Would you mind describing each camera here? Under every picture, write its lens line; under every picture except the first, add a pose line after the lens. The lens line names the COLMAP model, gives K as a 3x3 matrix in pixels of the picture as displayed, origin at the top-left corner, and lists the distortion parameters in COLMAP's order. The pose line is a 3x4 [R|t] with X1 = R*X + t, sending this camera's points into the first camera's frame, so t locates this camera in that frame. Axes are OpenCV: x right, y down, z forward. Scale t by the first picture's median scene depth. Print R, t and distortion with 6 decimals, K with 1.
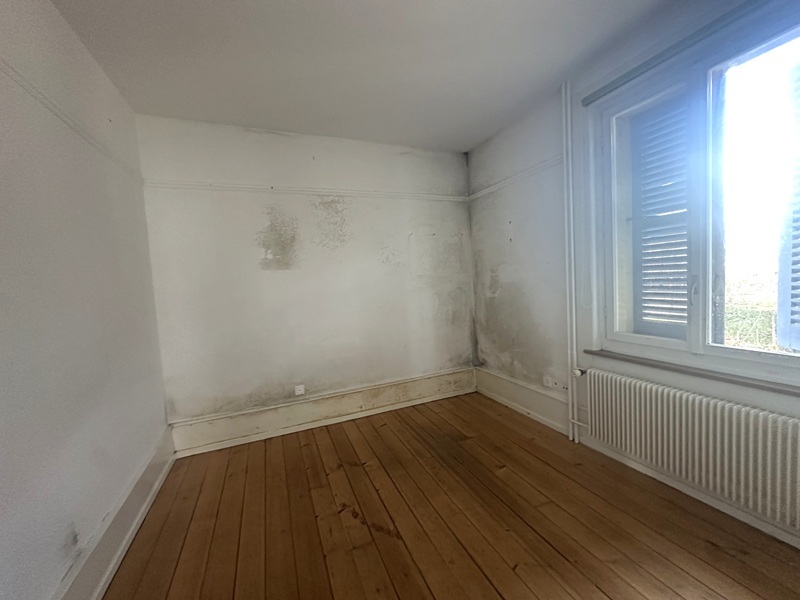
lens RADIAL K [[319.2, 0, 397.8], [0, 319.2, 300.3], [0, 0, 1]] dist [-0.002813, -0.000377]
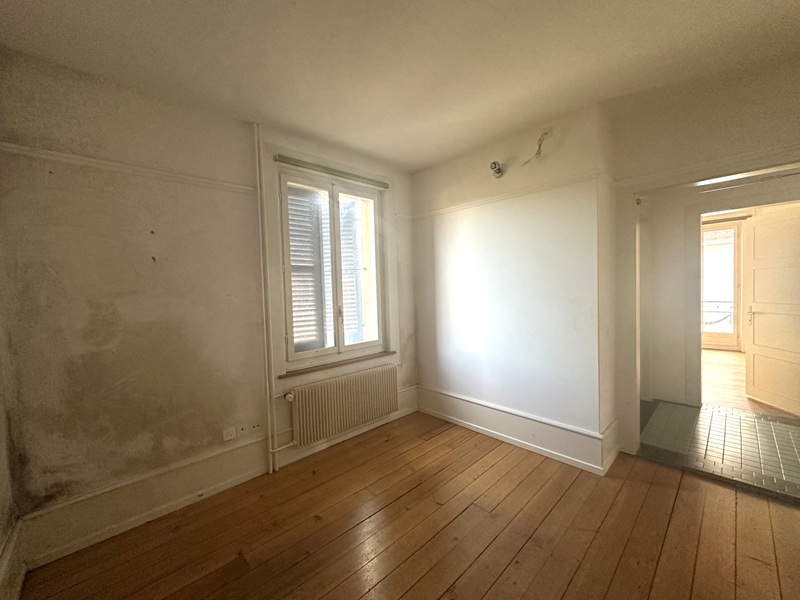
lens RADIAL K [[319.2, 0, 397.8], [0, 319.2, 300.3], [0, 0, 1]] dist [-0.002813, -0.000377]
pose [[-0.352727, 0.039440, 0.934895, -0.420137], [0.115061, 0.993357, 0.001505, -0.040888], [-0.928625, 0.108100, -0.354922, 0.713427]]
